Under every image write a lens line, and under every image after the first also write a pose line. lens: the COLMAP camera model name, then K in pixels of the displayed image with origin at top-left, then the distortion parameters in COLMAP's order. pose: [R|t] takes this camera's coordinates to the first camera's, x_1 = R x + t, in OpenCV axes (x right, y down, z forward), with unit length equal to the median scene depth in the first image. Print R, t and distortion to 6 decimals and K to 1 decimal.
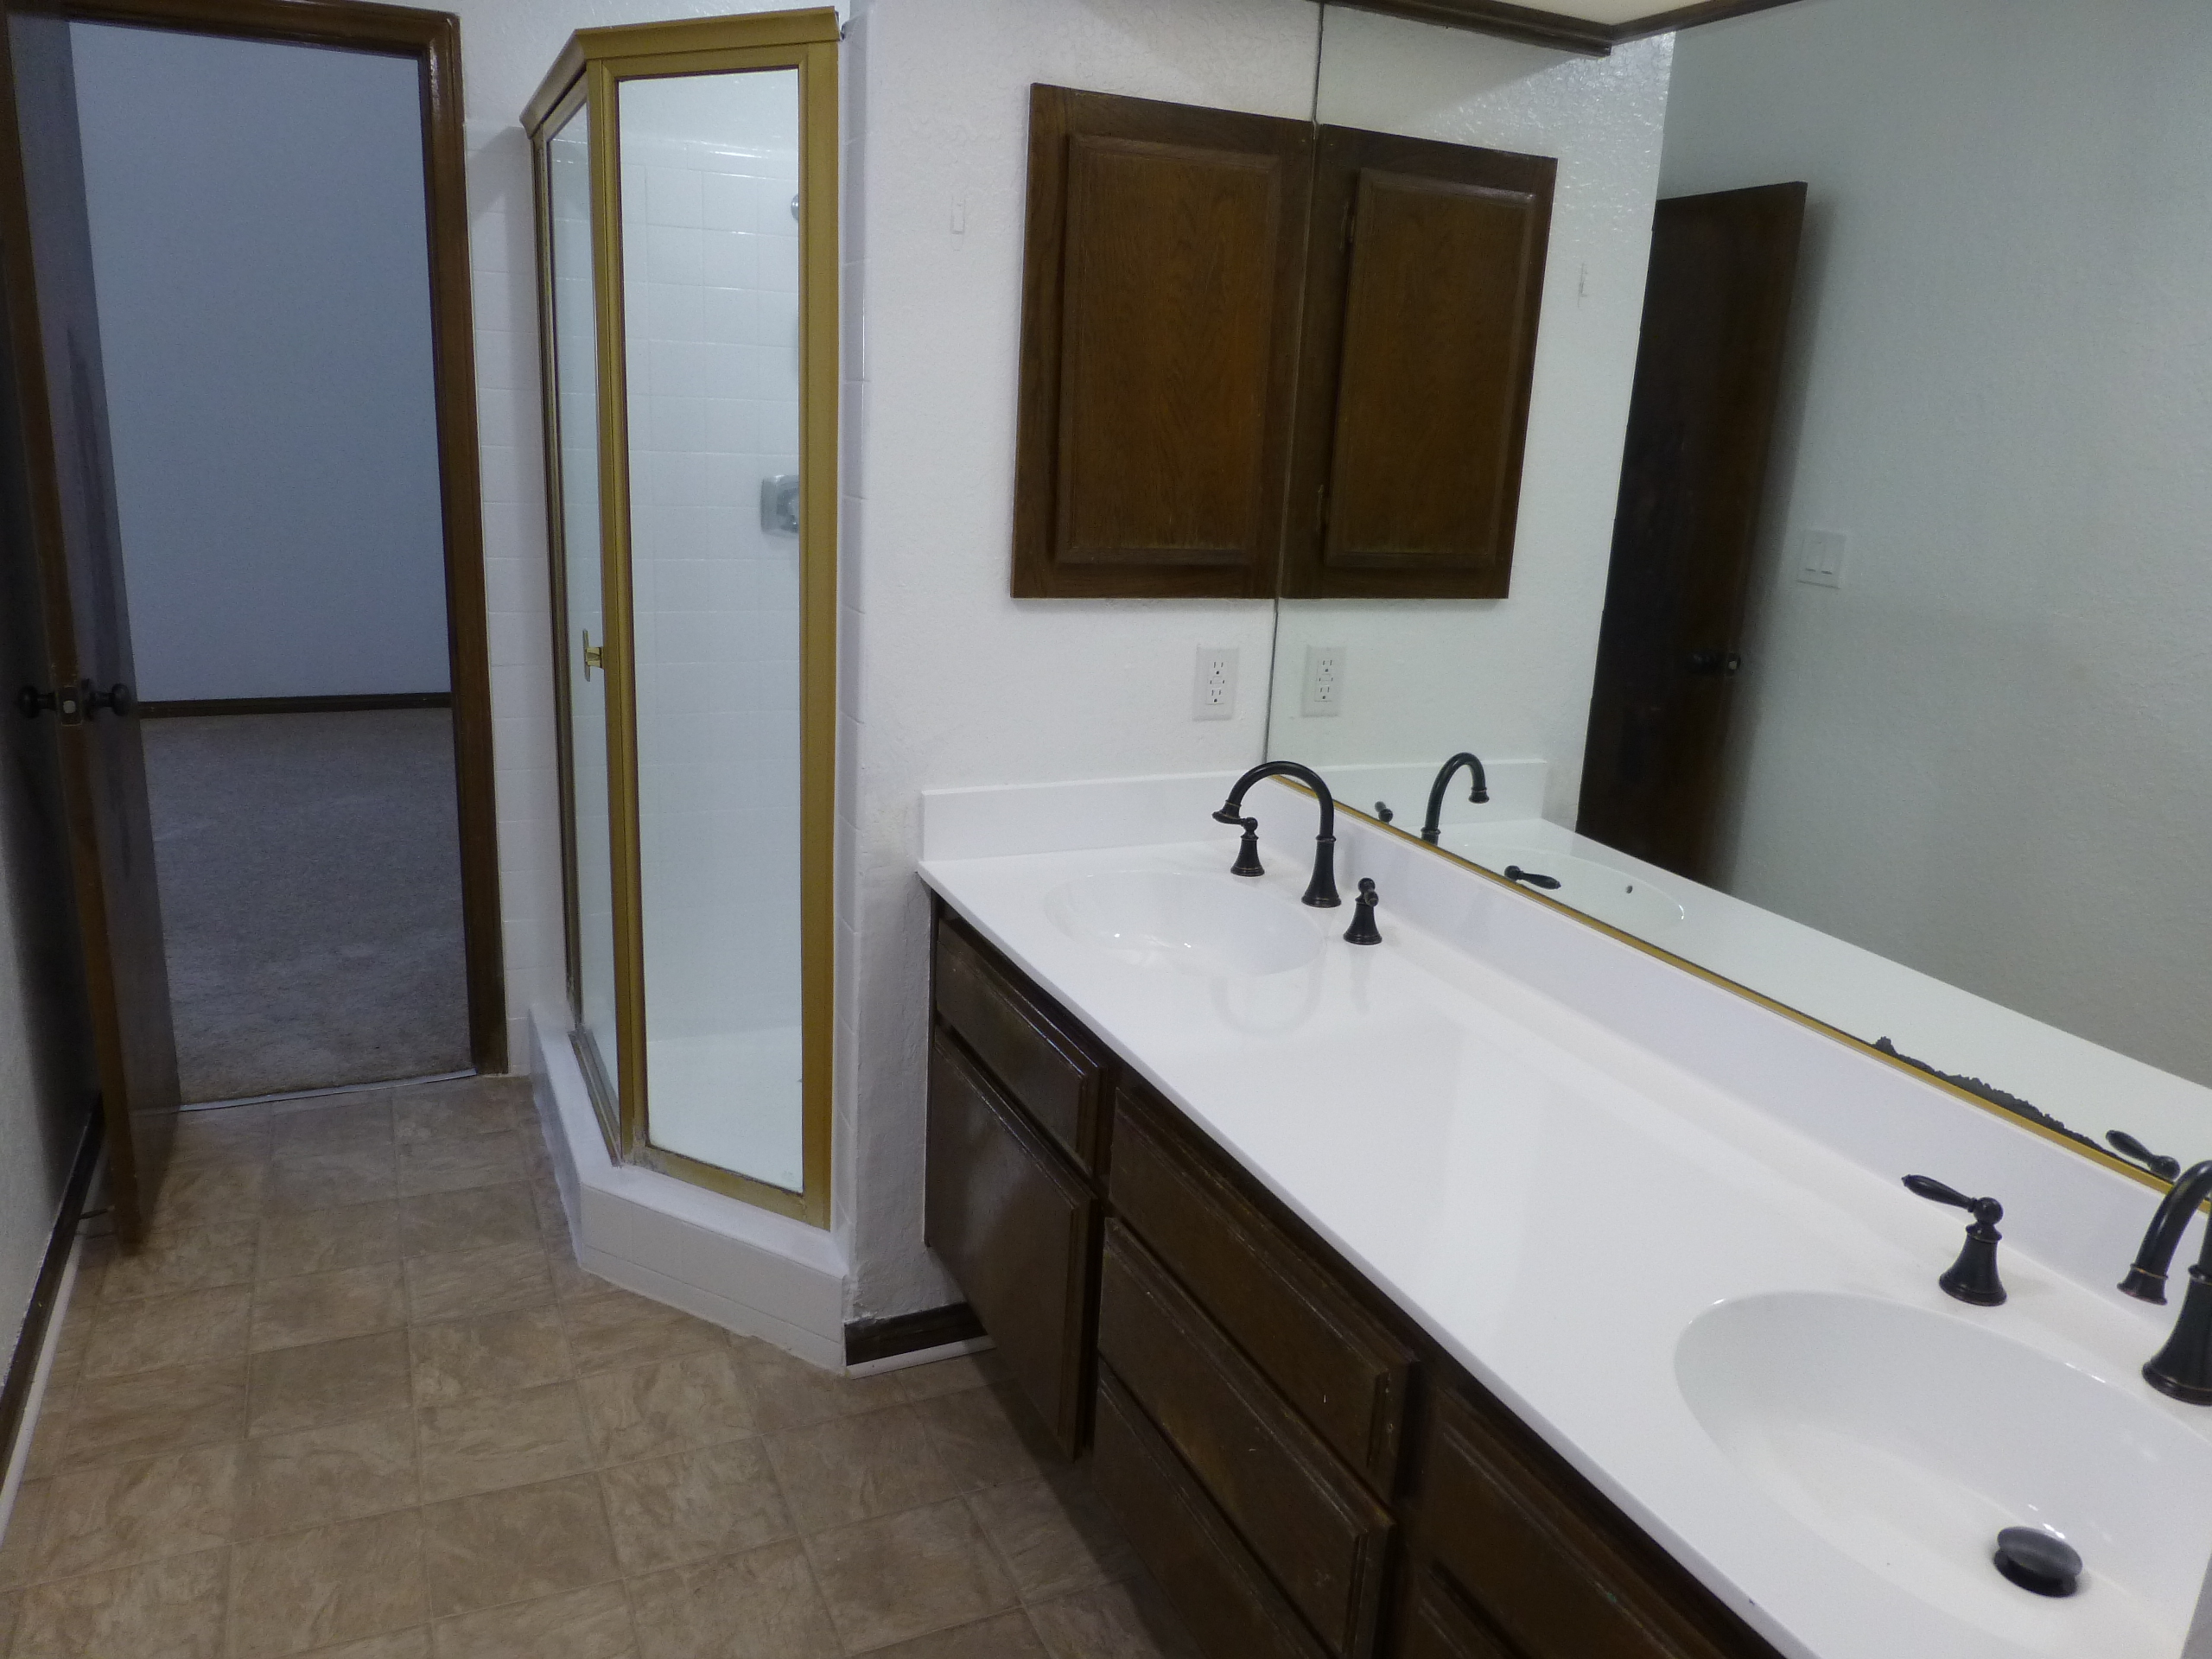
lens RADIAL K [[1592.7, 0, 1119.1], [0, 1592.7, 820.8], [0, 0, 1]] dist [-0.010537, -0.025940]
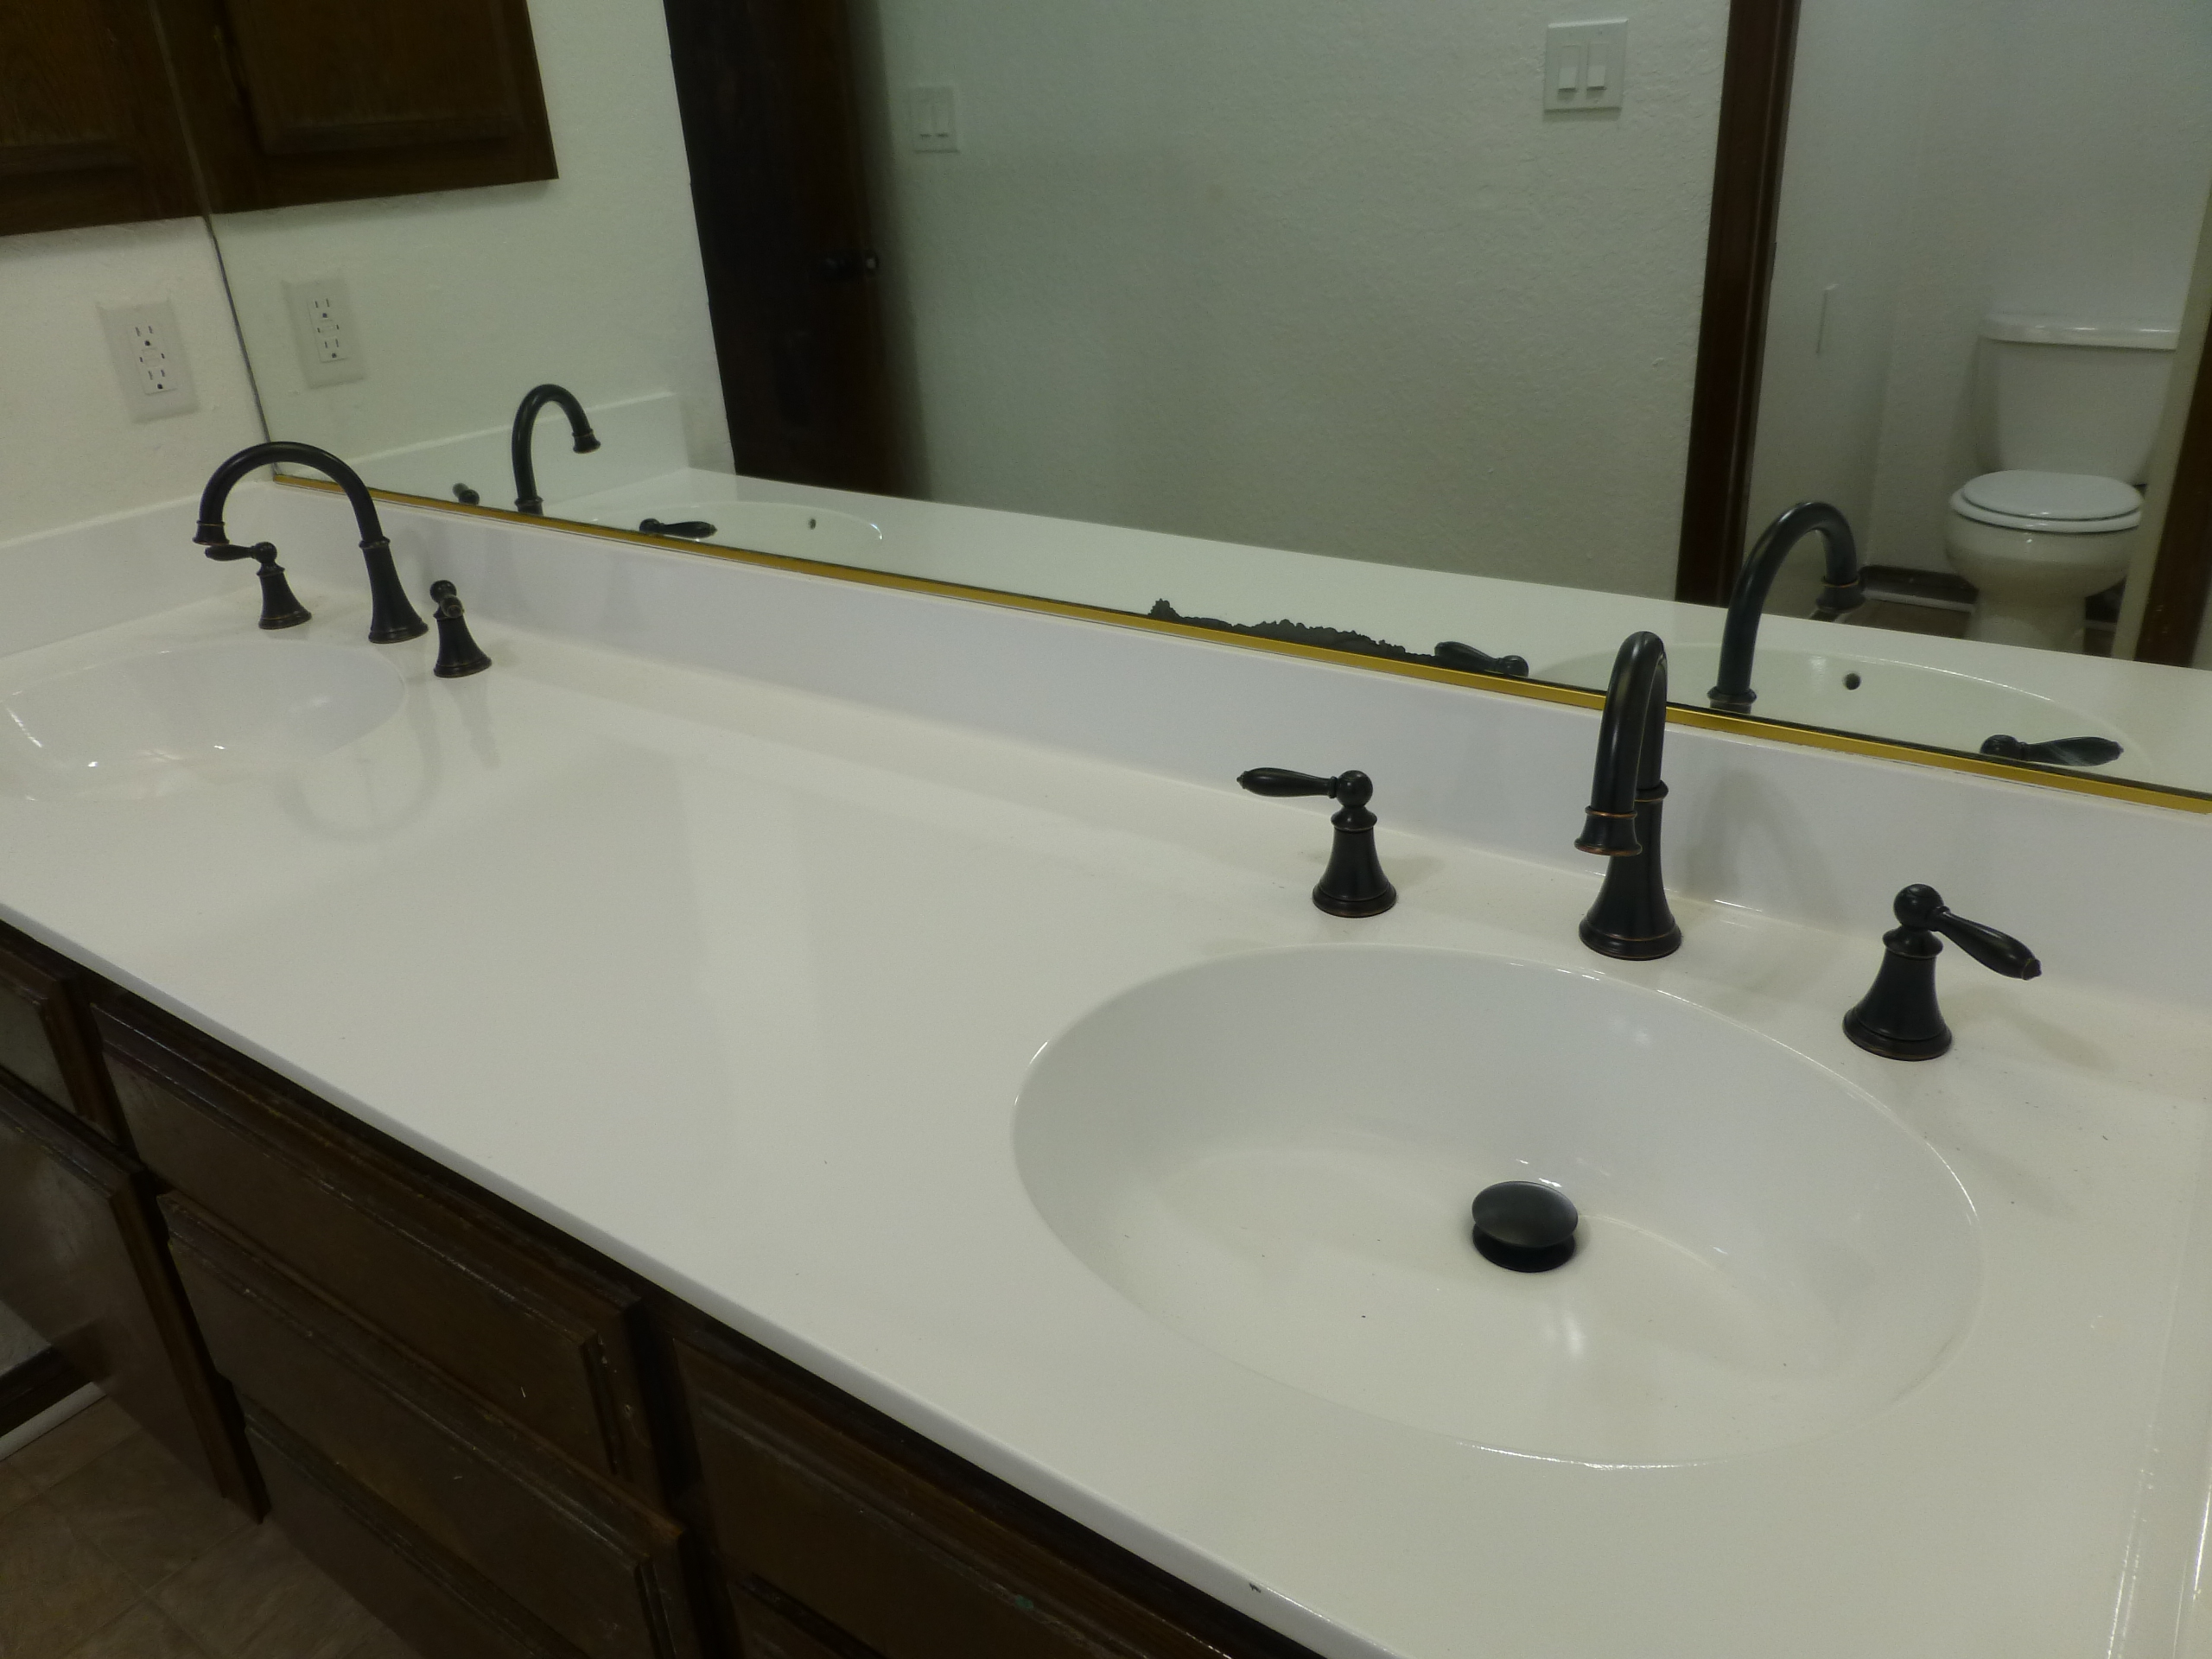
lens RADIAL K [[1586.2, 0, 1114.7], [0, 1586.2, 829.7], [0, 0, 1]] dist [-0.024399, -0.004466]
pose [[0.860741, -0.303534, 0.408648, 0.085819], [0.223159, 0.946523, 0.233013, 0.039702], [-0.457521, -0.109370, 0.882447, 0.227214]]
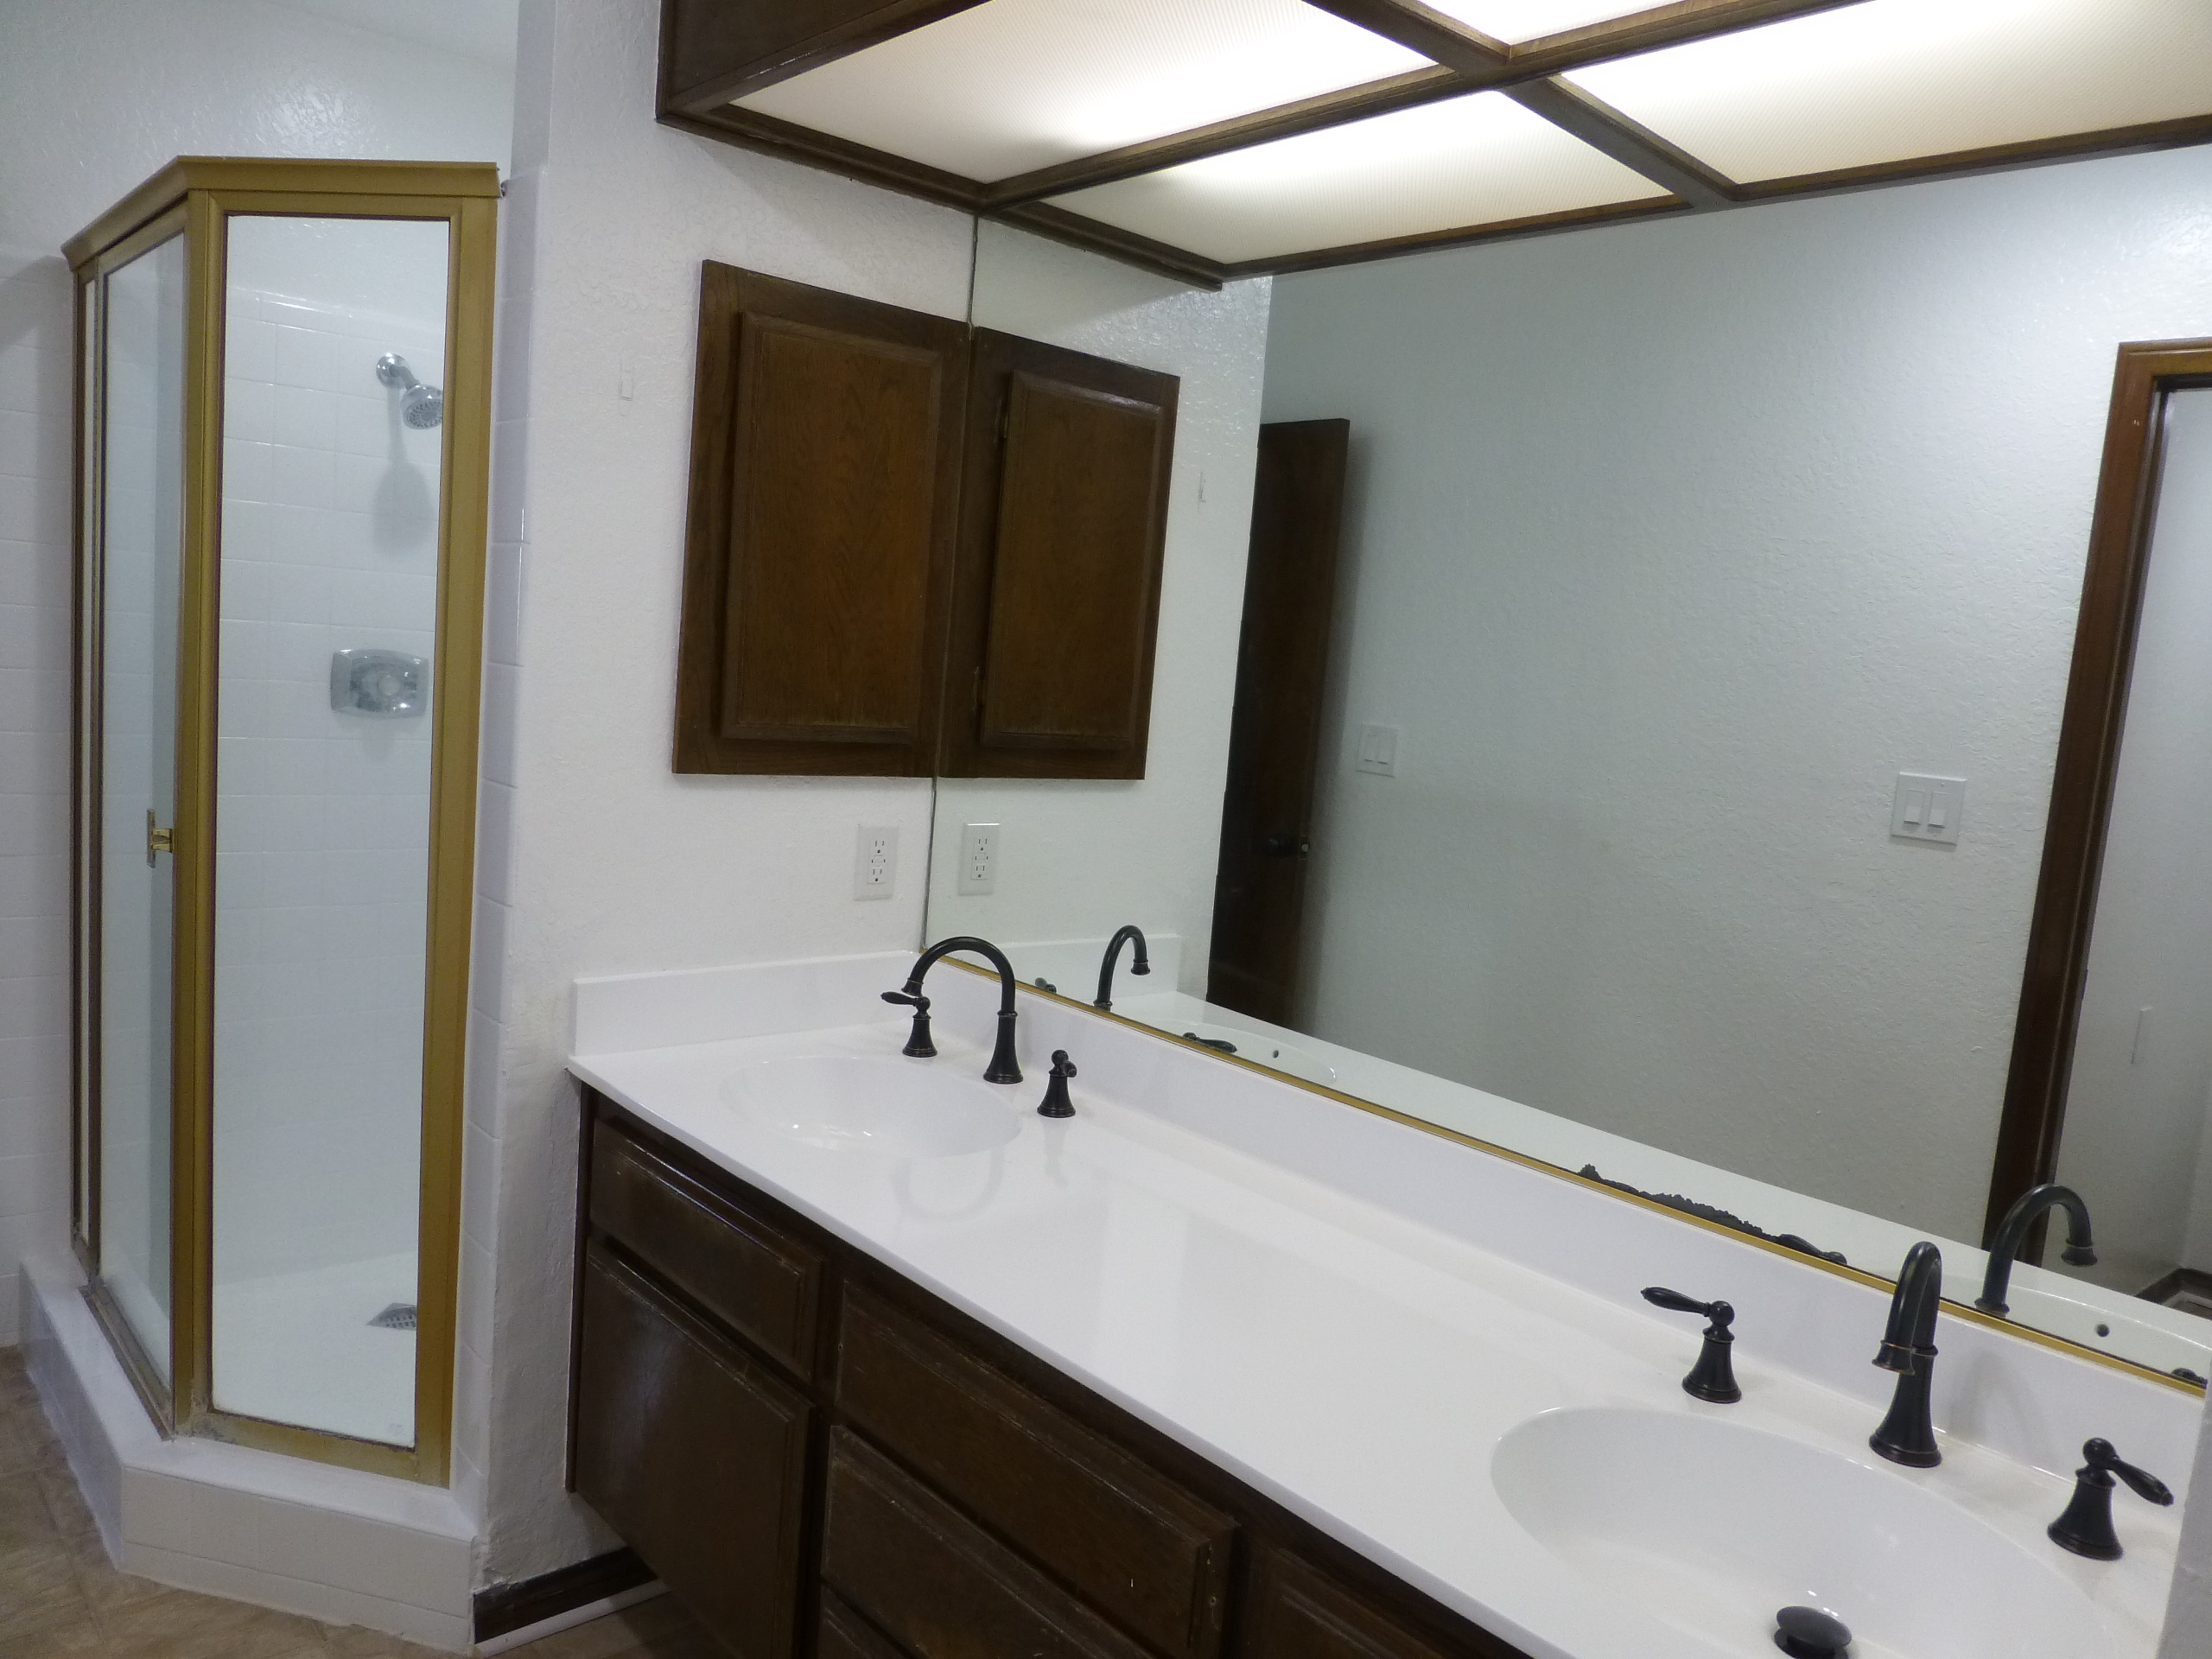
lens RADIAL K [[1586.2, 0, 1114.7], [0, 1586.2, 829.7], [0, 0, 1]] dist [-0.024399, -0.004466]
pose [[0.954116, -0.004227, 0.299408, -0.098015], [0.040252, 0.992636, -0.114256, 0.012300], [-0.296720, 0.121065, 0.947259, 0.027430]]
